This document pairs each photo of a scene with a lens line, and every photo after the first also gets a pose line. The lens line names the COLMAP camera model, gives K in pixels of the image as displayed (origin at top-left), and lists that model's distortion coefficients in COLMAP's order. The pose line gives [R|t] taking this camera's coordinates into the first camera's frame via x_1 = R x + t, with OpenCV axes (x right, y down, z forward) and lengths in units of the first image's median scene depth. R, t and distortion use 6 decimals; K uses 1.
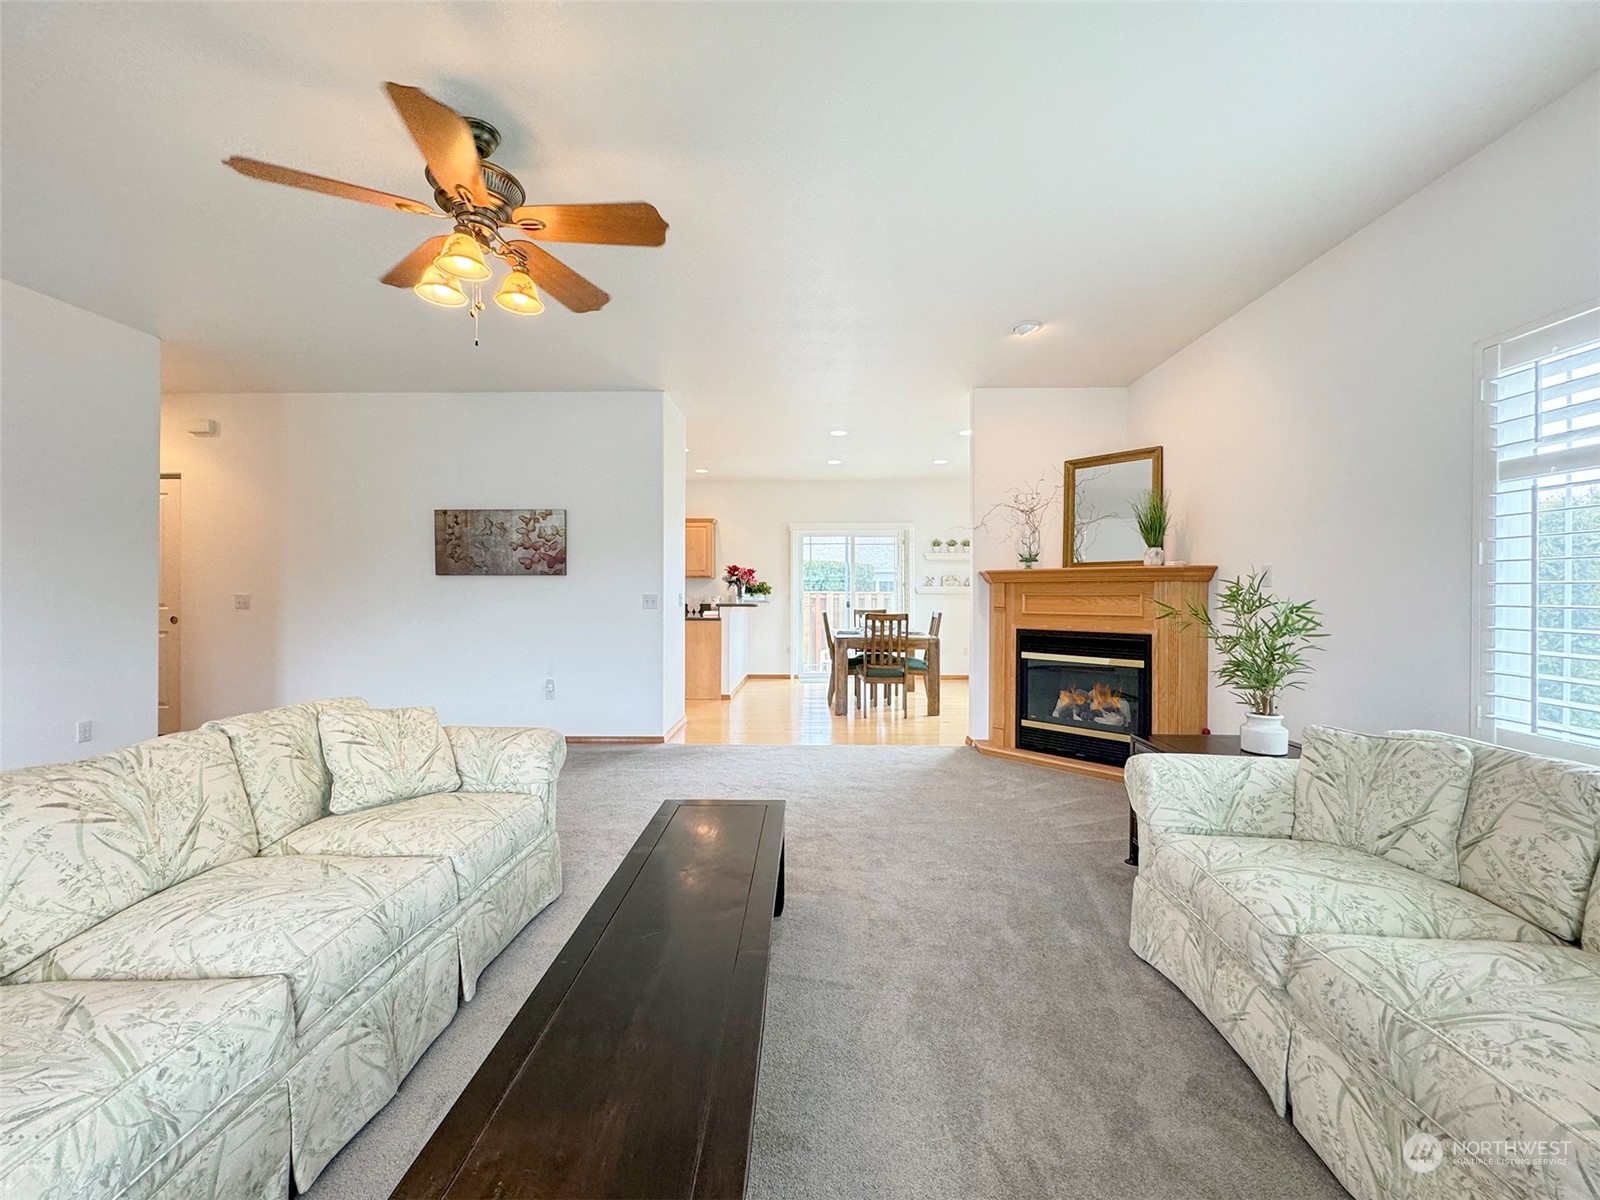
lens RADIAL K [[638.3, 0, 808.6], [0, 638.3, 595.1], [0, 0, 1]] dist [-0.000979, 0.000007]
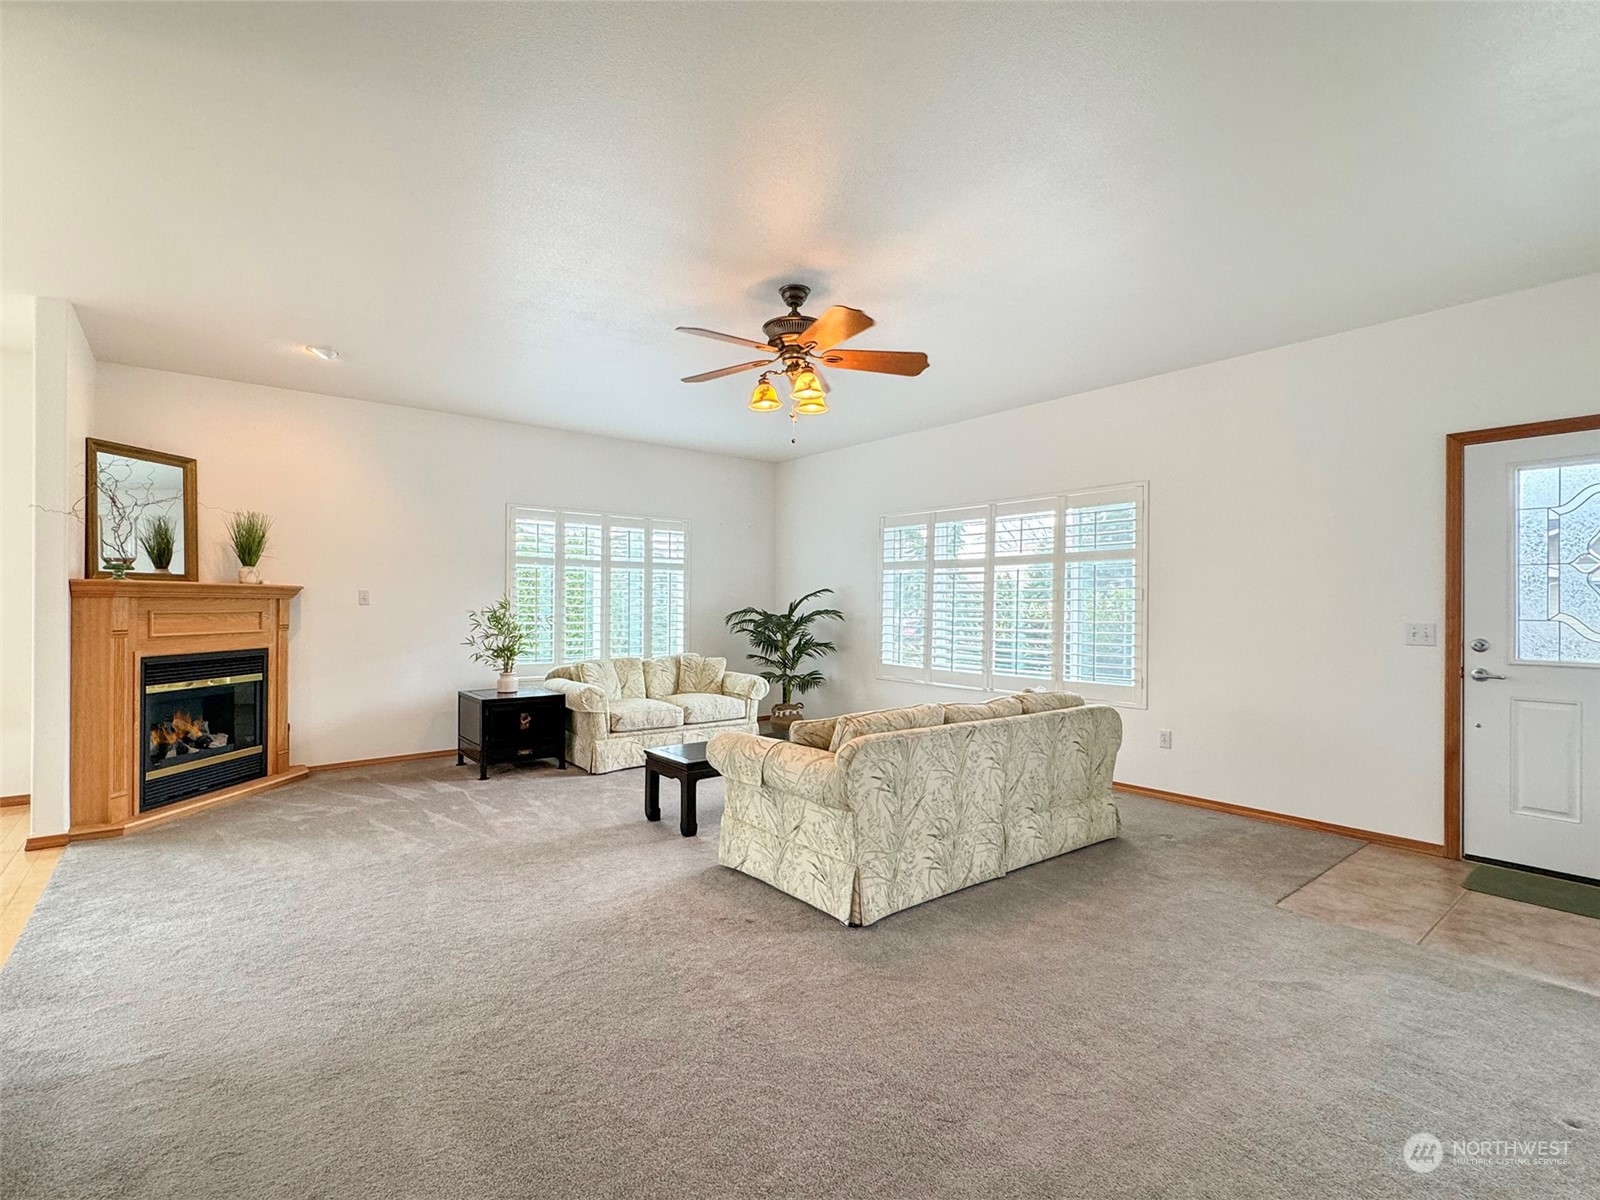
lens RADIAL K [[751.2, 0, 762.1], [0, 751.2, 601.7], [0, 0, 1]] dist [0.002755, 0.000536]
pose [[-0.618962, -0.005620, 0.785401, -0.844308], [-0.008096, 0.999967, 0.000776, -0.020982], [-0.785379, -0.005878, -0.618987, 0.972102]]
